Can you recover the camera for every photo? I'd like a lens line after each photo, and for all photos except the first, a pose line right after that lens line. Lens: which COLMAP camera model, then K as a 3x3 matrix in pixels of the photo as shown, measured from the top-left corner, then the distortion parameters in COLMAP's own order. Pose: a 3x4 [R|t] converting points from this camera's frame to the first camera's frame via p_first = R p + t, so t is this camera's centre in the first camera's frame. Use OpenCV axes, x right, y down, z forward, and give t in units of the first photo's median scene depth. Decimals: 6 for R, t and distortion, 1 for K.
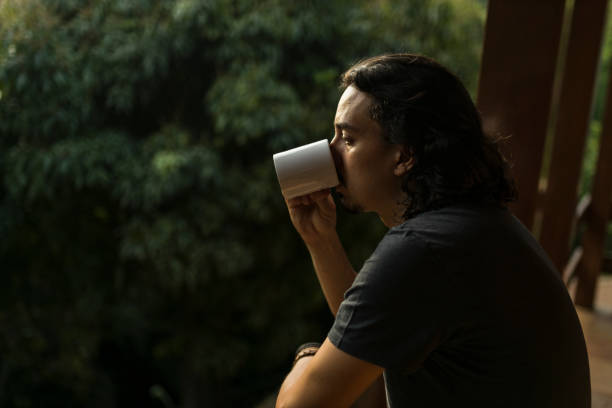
lens RADIAL K [[586.6, 0, 301.5], [0, 586.6, 204.2], [0, 0, 1]] dist [-0.008594, 0.000000]
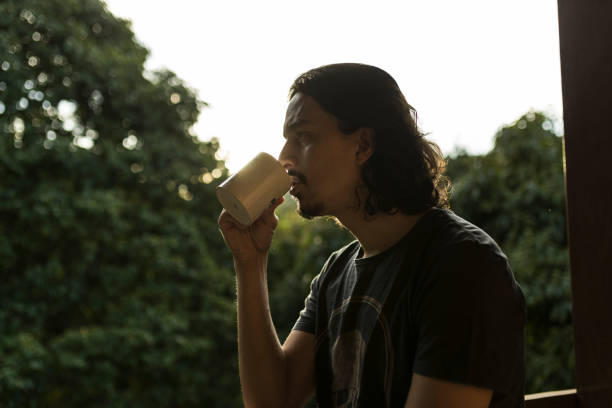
lens RADIAL K [[586.6, 0, 304.2], [0, 586.6, 199.4], [0, 0, 1]] dist [-0.008594, 0.000000]
pose [[0.828008, -0.130744, -0.545260, 0.143730], [-0.075757, 0.937434, -0.339822, 0.068687], [0.555575, 0.322683, 0.766298, 0.039500]]
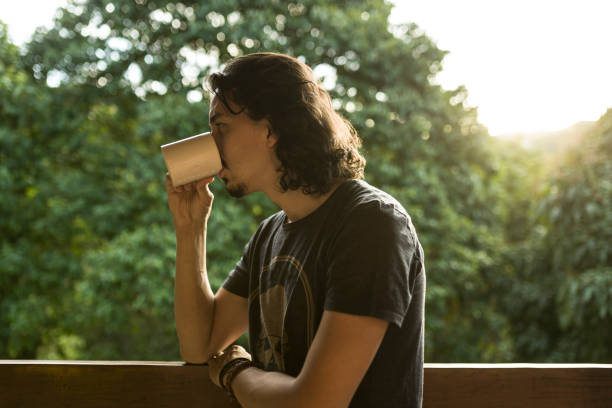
lens RADIAL K [[586.6, 0, 300.9], [0, 586.6, 202.8], [0, 0, 1]] dist [-0.008594, 0.000000]
pose [[0.481053, -0.086158, -0.872448, 0.235104], [-0.171875, 0.966579, -0.190222, 0.057617], [0.859679, 0.241459, 0.450167, 0.089946]]
